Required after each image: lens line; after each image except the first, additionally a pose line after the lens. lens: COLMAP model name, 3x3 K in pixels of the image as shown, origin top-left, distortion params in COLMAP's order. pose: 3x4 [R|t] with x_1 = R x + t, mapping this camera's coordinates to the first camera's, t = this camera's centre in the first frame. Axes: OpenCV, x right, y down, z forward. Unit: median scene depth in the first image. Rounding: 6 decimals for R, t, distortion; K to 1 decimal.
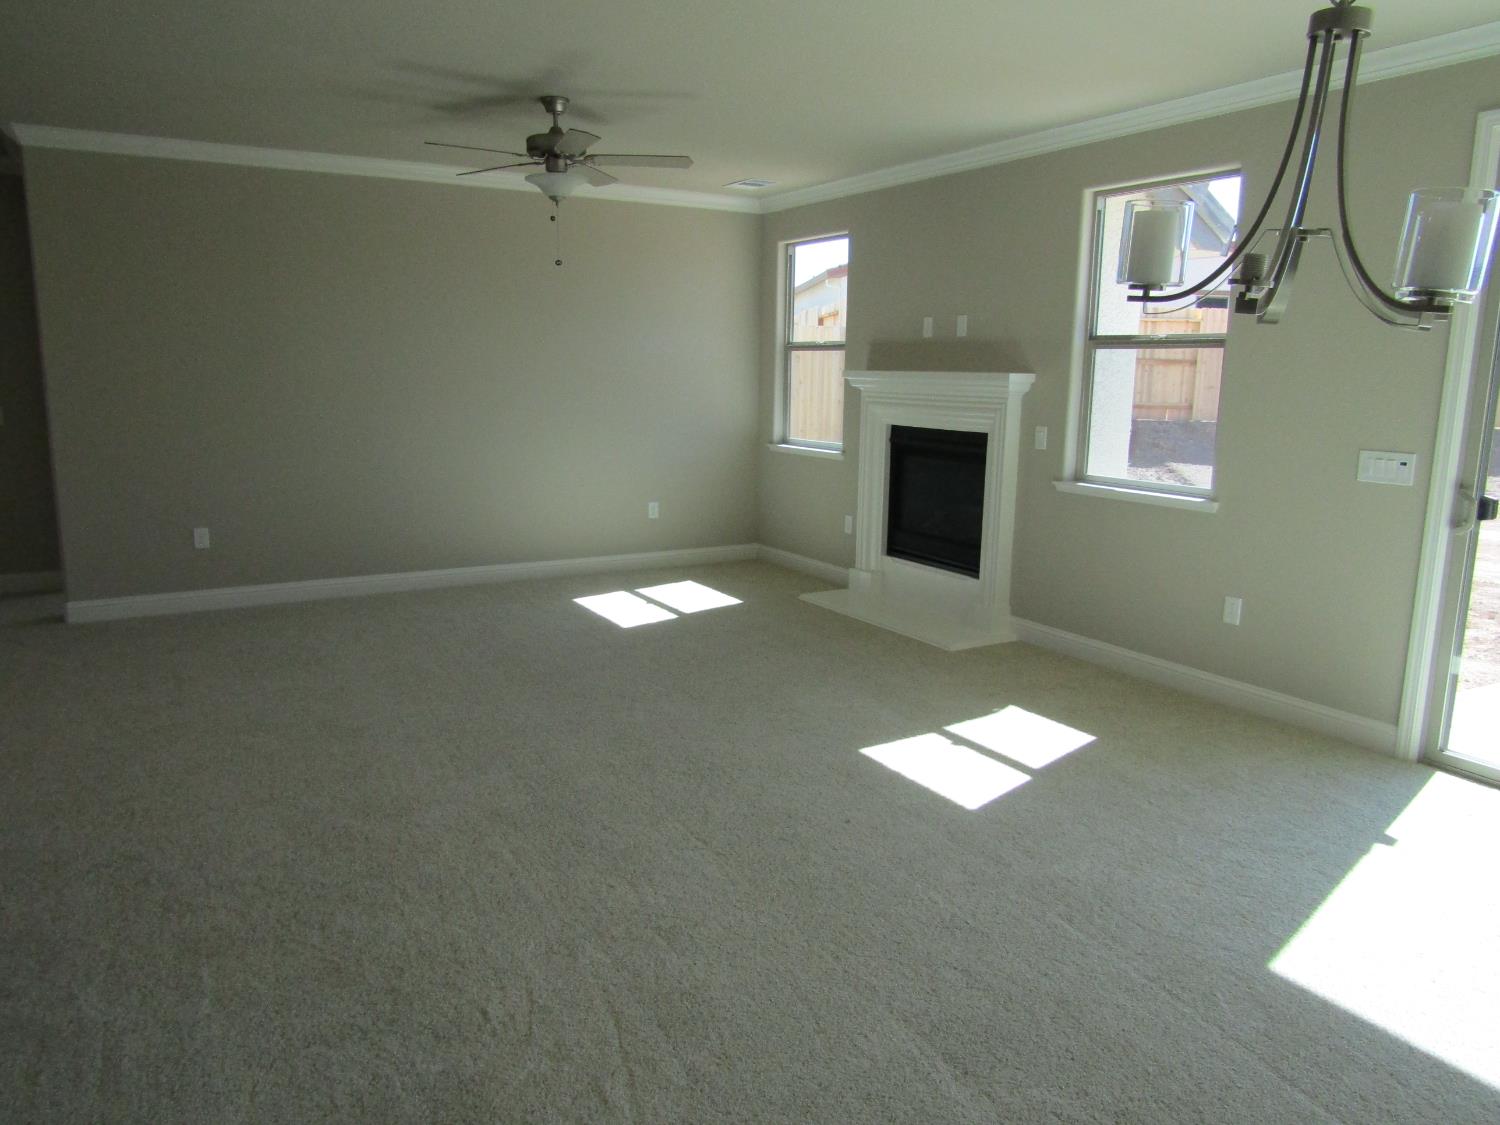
lens RADIAL K [[1070.3, 0, 760.8], [0, 1070.3, 555.0], [0, 0, 1]] dist [-0.009828, 0.006740]
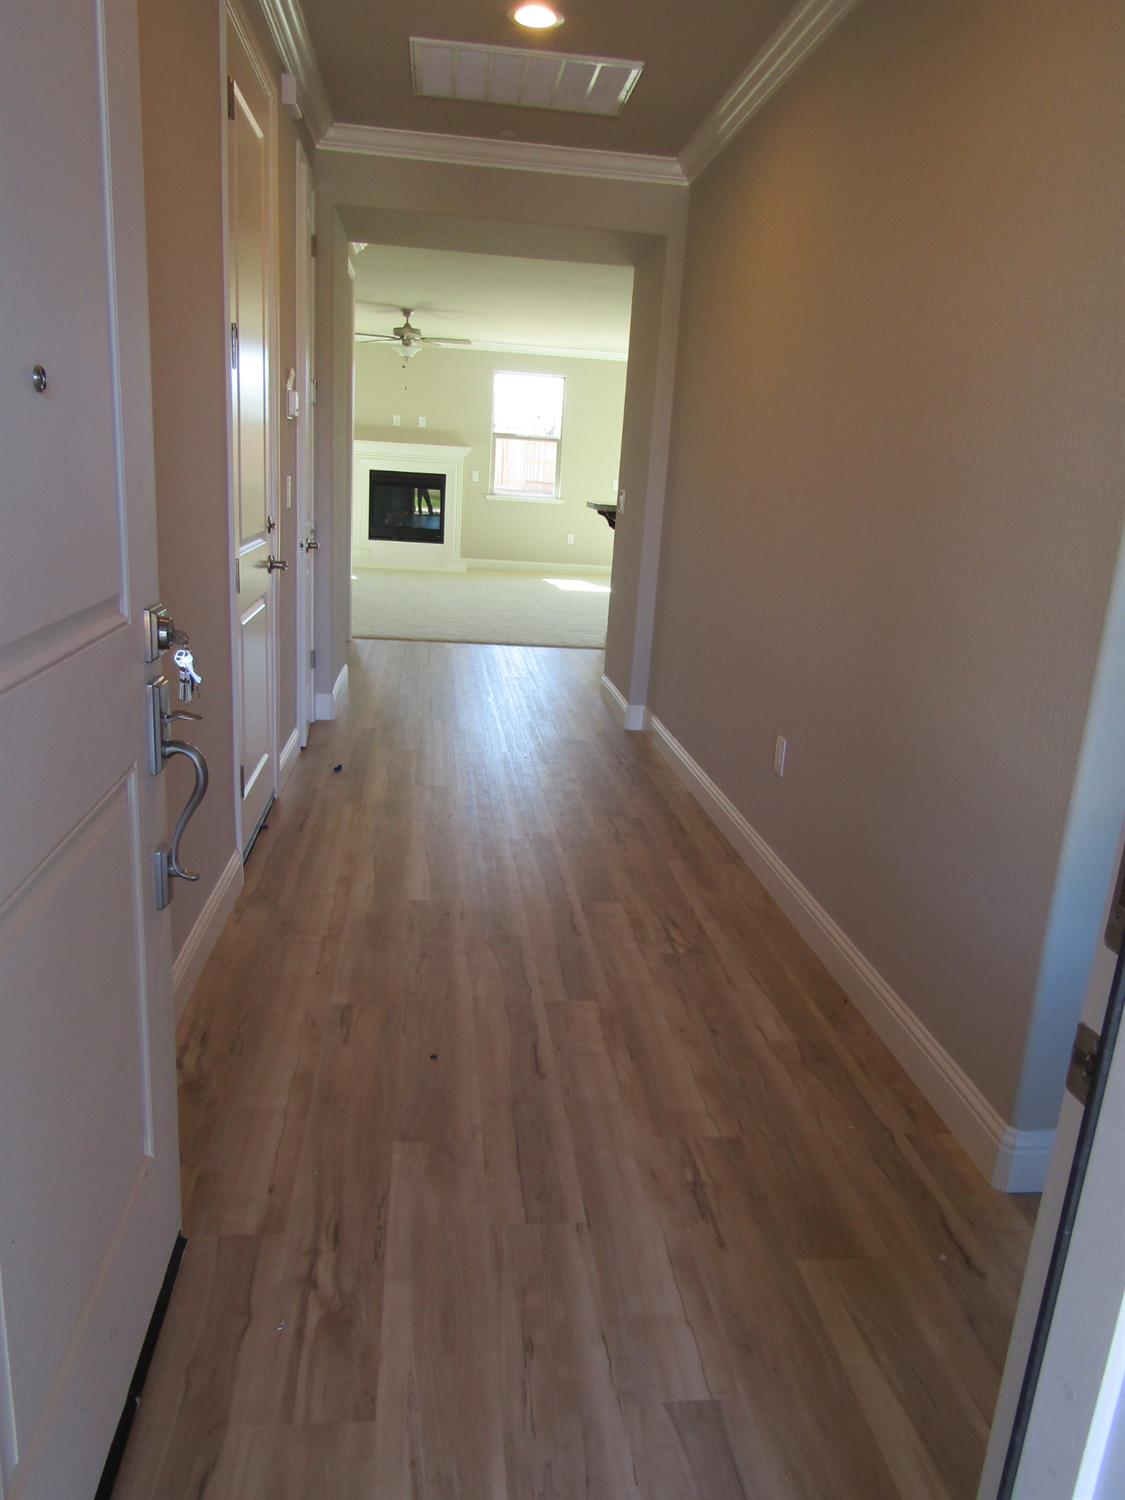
lens RADIAL K [[1070.3, 0, 566.1], [0, 1070.3, 748.9], [0, 0, 1]] dist [-0.009828, 0.006740]
pose [[0.399033, -0.226999, 0.888394, -1.844057], [0.103971, 0.973825, 0.202128, 0.016623], [-0.911023, 0.011711, 0.412190, -0.121514]]
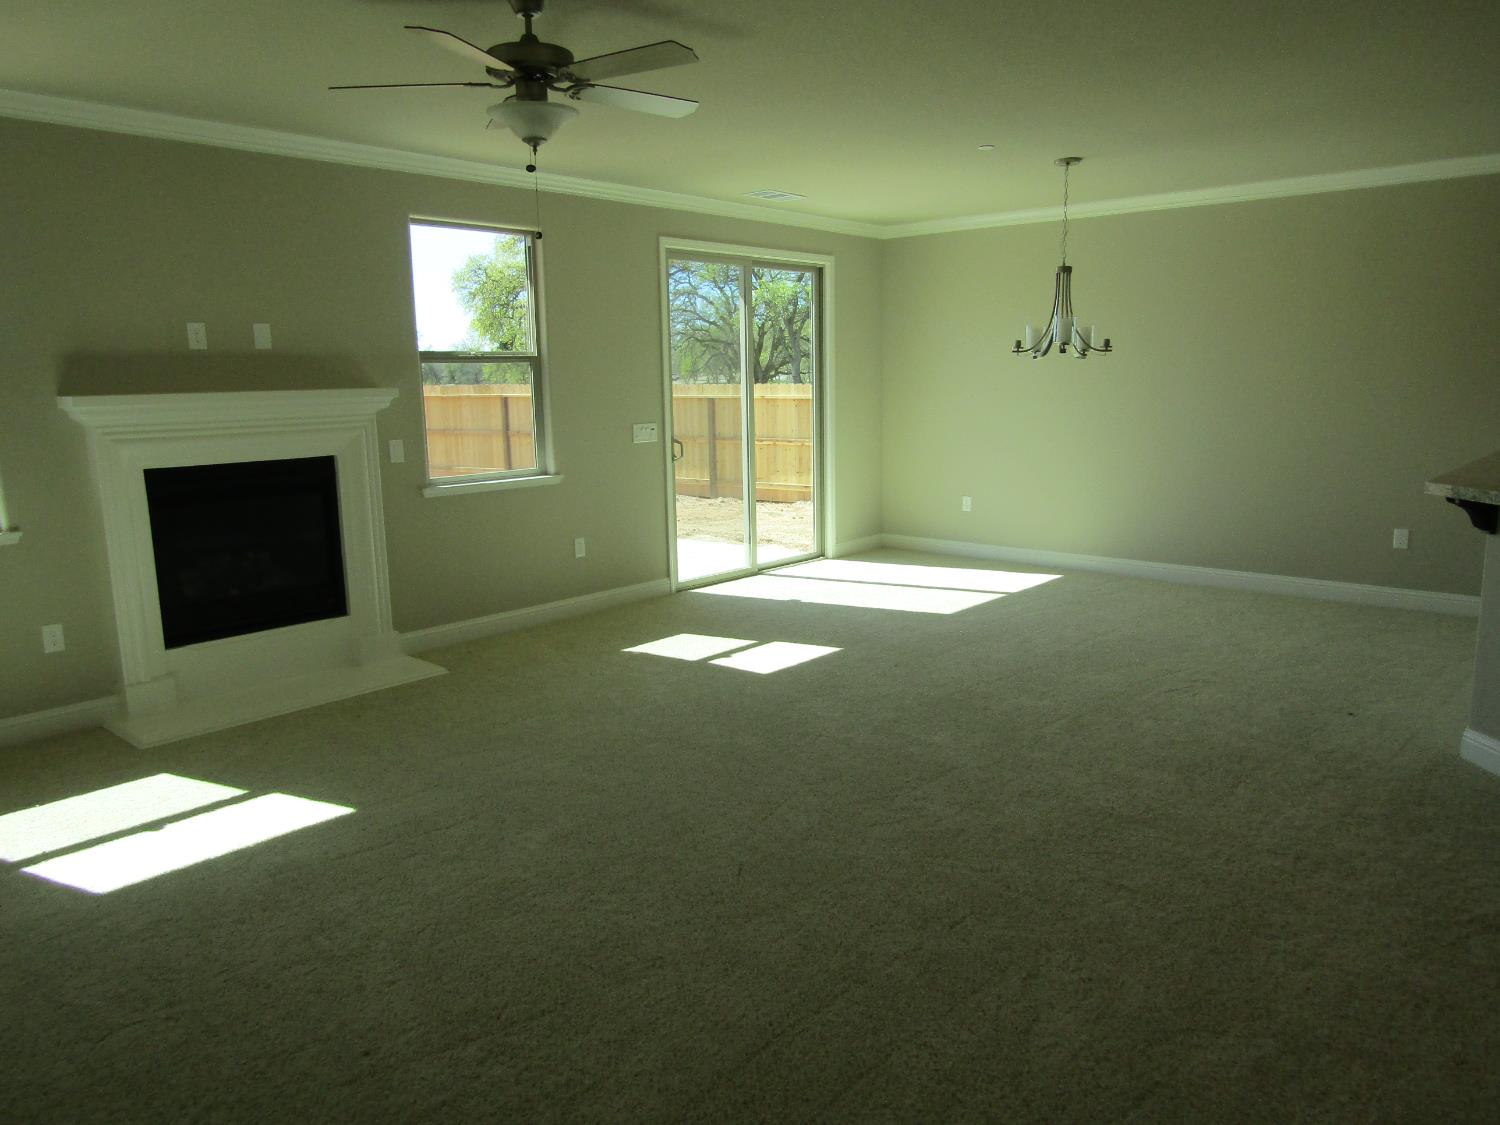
lens RADIAL K [[1070.3, 0, 755.8], [0, 1070.3, 568.5], [0, 0, 1]] dist [-0.009828, 0.006740]
pose [[-0.302445, -0.186015, 0.934840, -0.807779], [0.173944, 0.953532, 0.246010, -0.193936], [-0.937161, 0.237014, -0.256034, 0.968373]]
